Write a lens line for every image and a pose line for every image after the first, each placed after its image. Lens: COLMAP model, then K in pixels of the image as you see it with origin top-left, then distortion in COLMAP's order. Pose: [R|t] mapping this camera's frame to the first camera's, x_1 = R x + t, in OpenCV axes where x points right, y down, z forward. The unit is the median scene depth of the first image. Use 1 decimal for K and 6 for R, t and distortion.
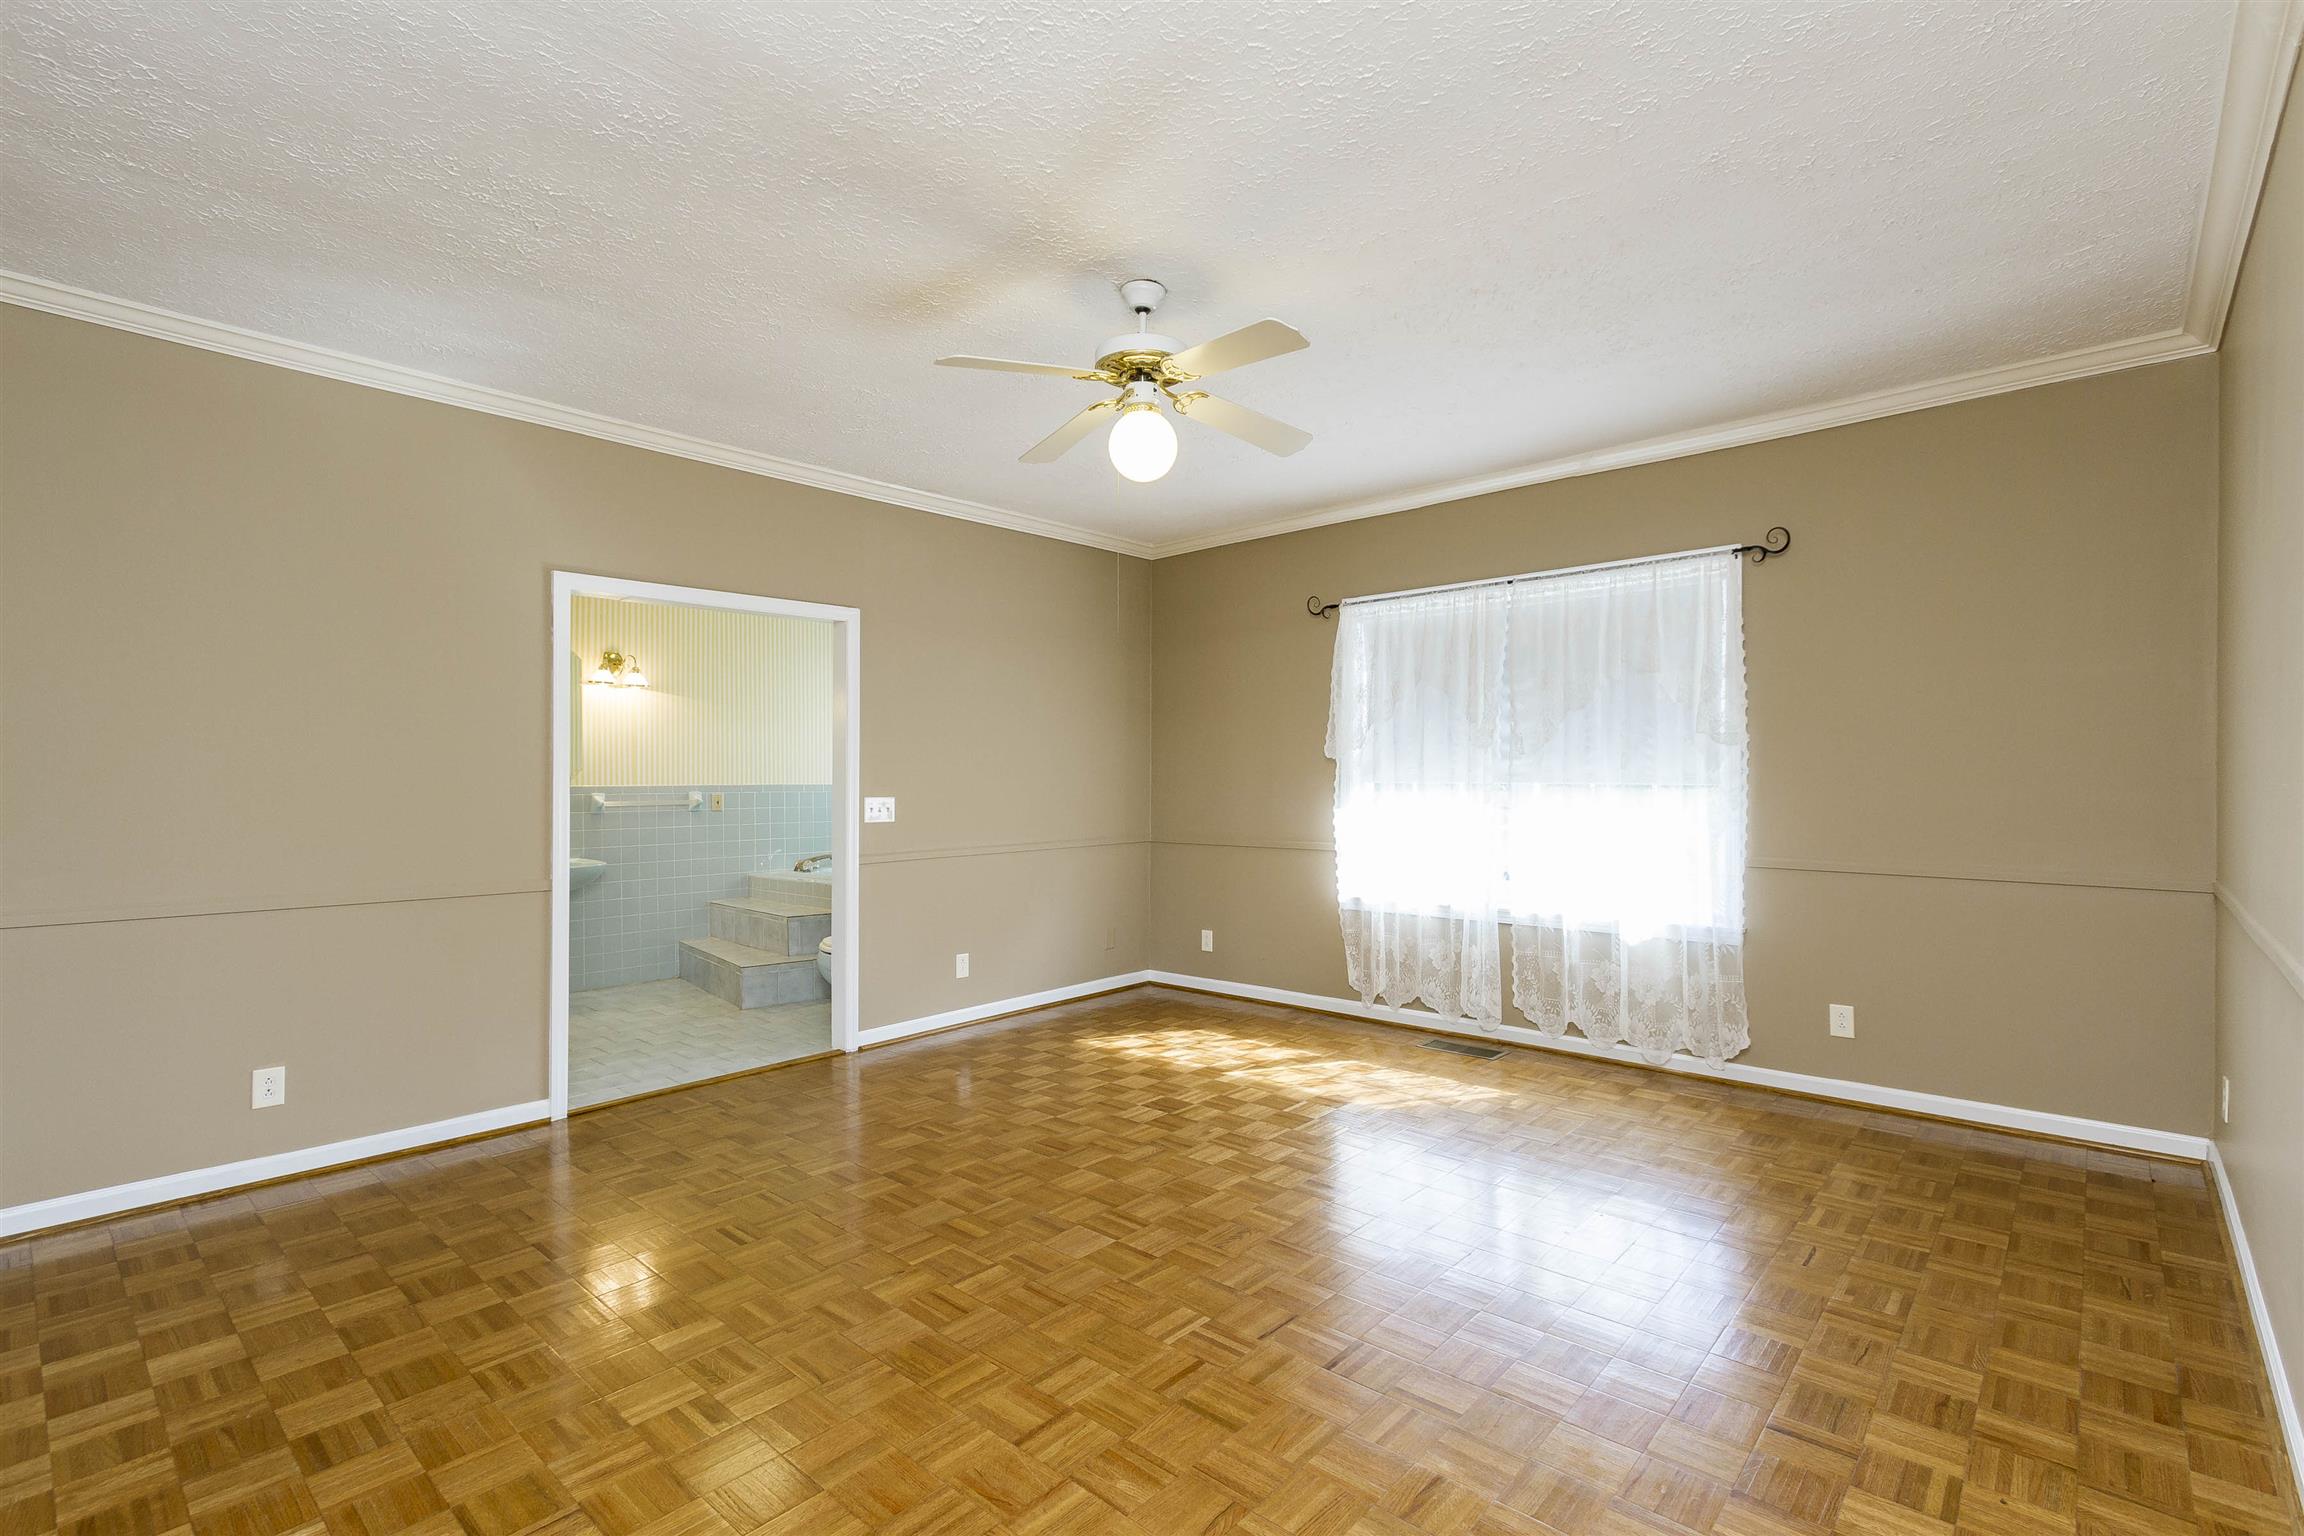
lens RADIAL K [[1056.7, 0, 1156.6], [0, 1056.7, 780.8], [0, 0, 1]] dist [0.026881, -0.001589]
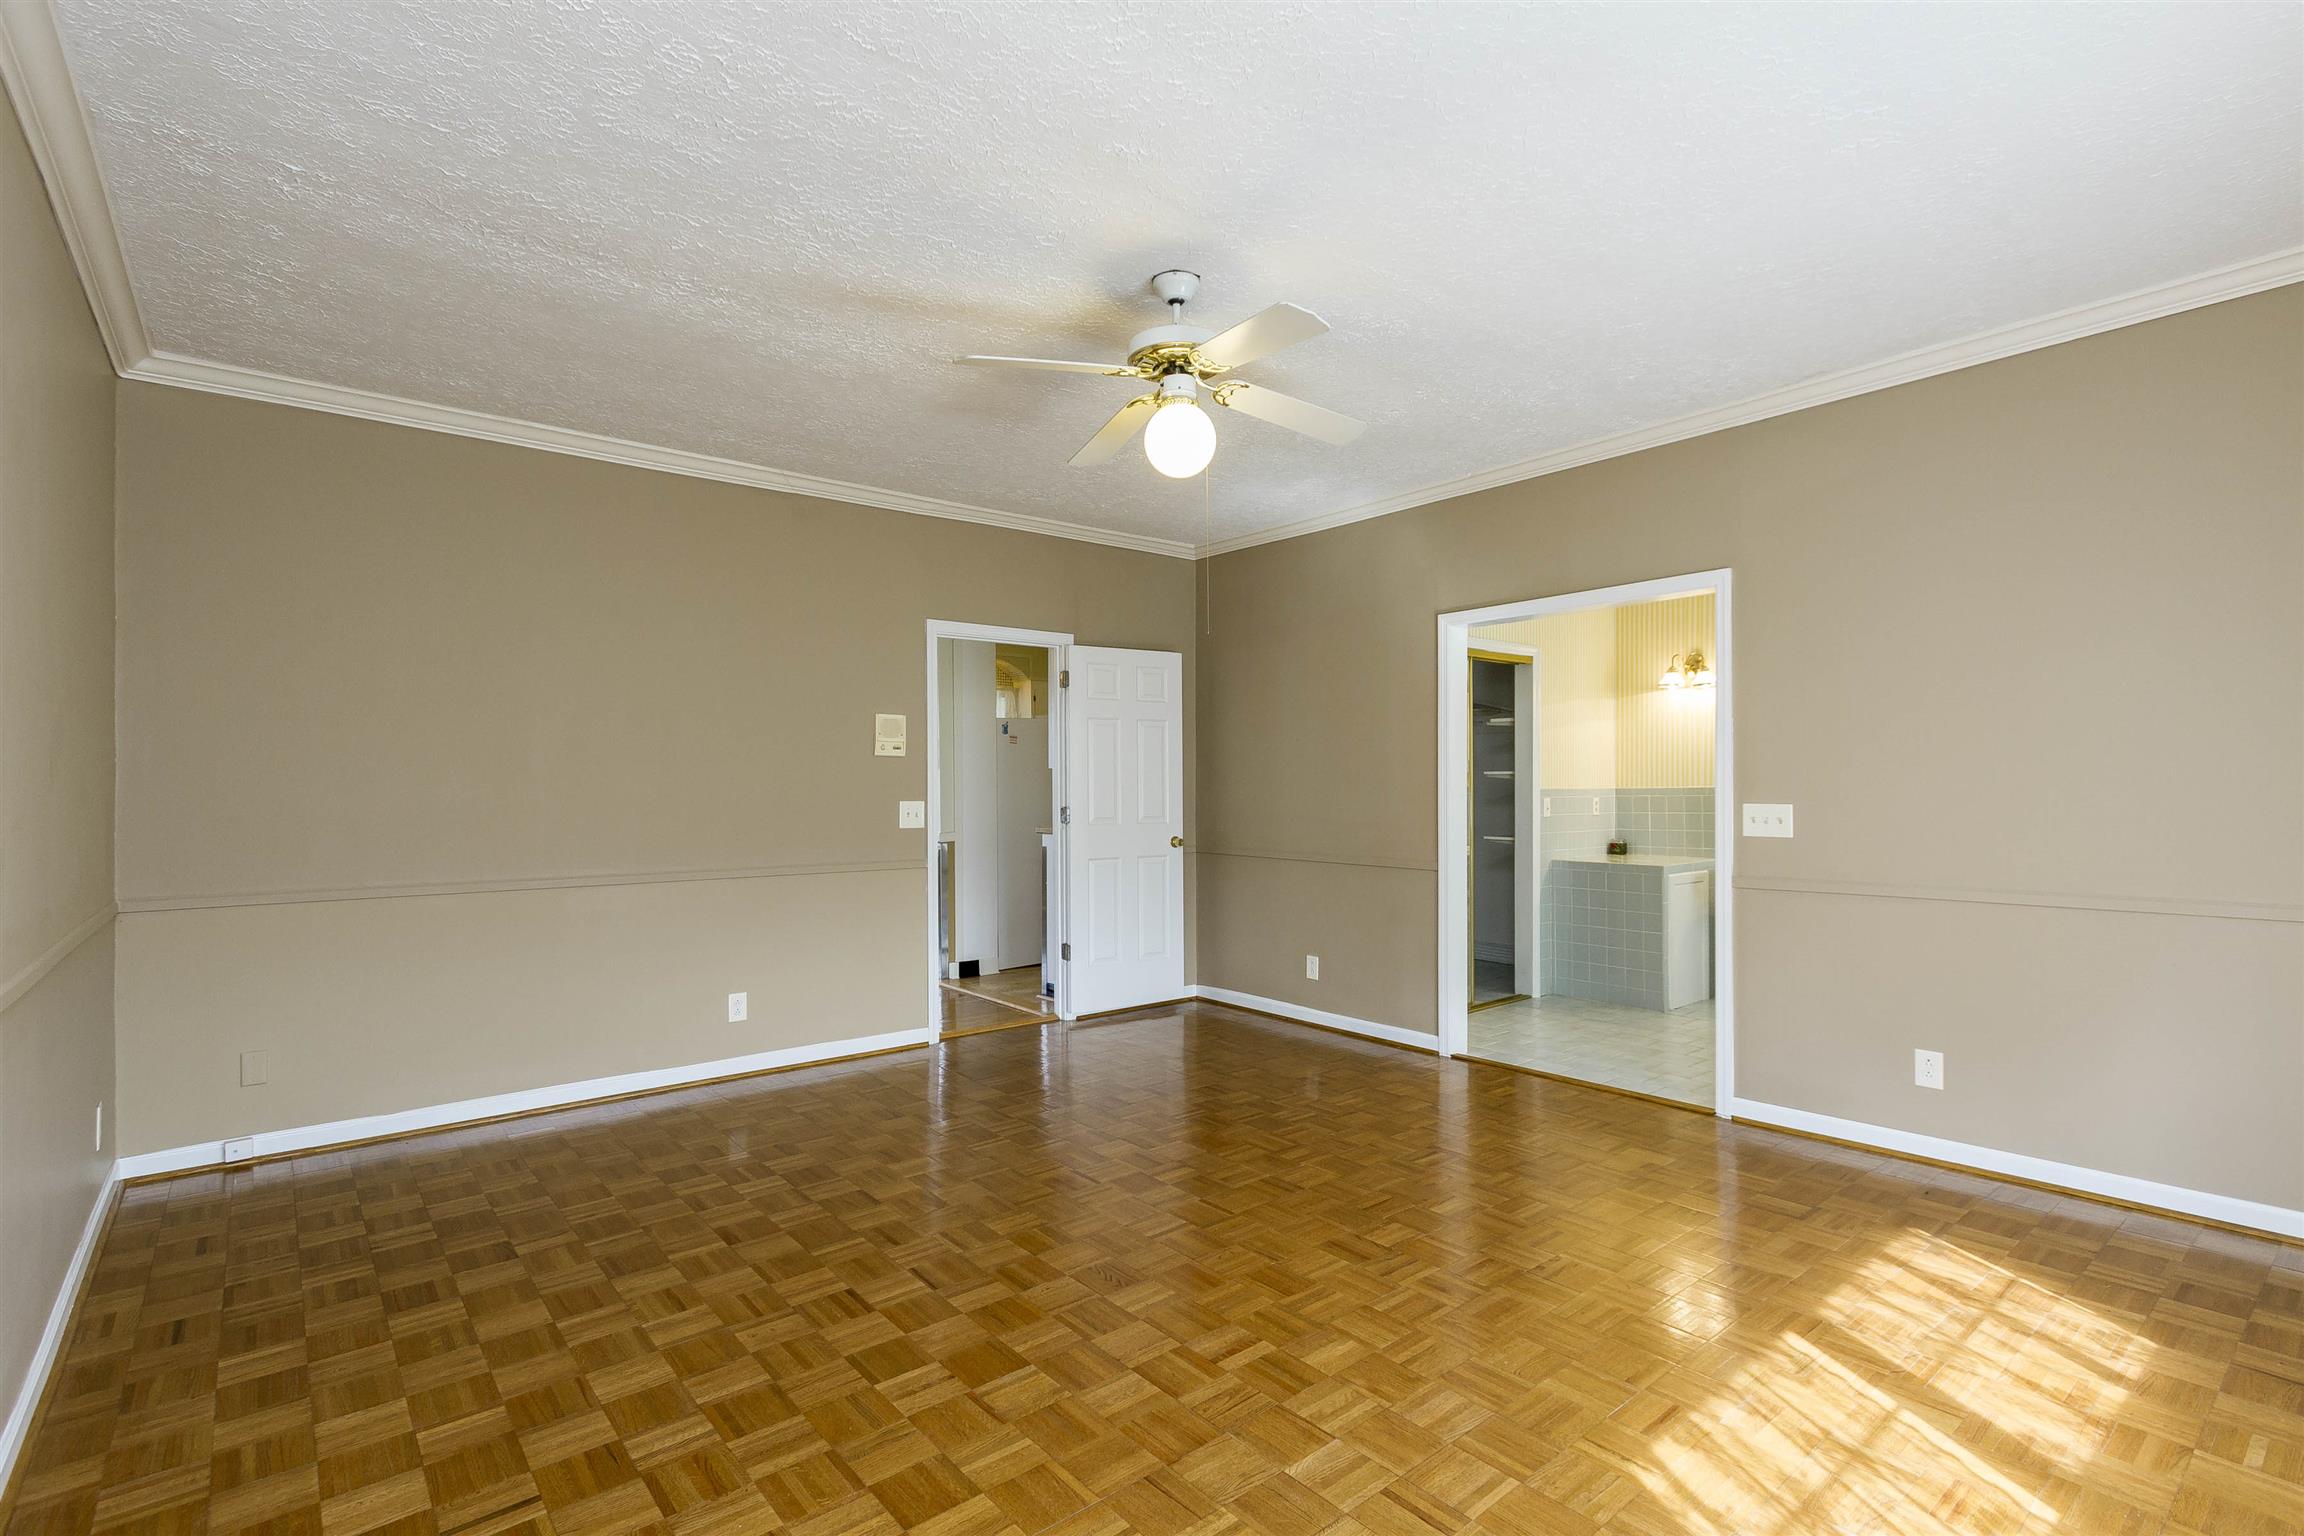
lens RADIAL K [[1056.7, 0, 1156.3], [0, 1056.7, 772.8], [0, 0, 1]] dist [0.026881, -0.001589]
pose [[-0.141398, -0.010222, -0.989900, 0.589730], [0.005609, 0.999922, -0.011127, -0.001460], [0.989937, -0.007125, -0.141330, 0.694548]]
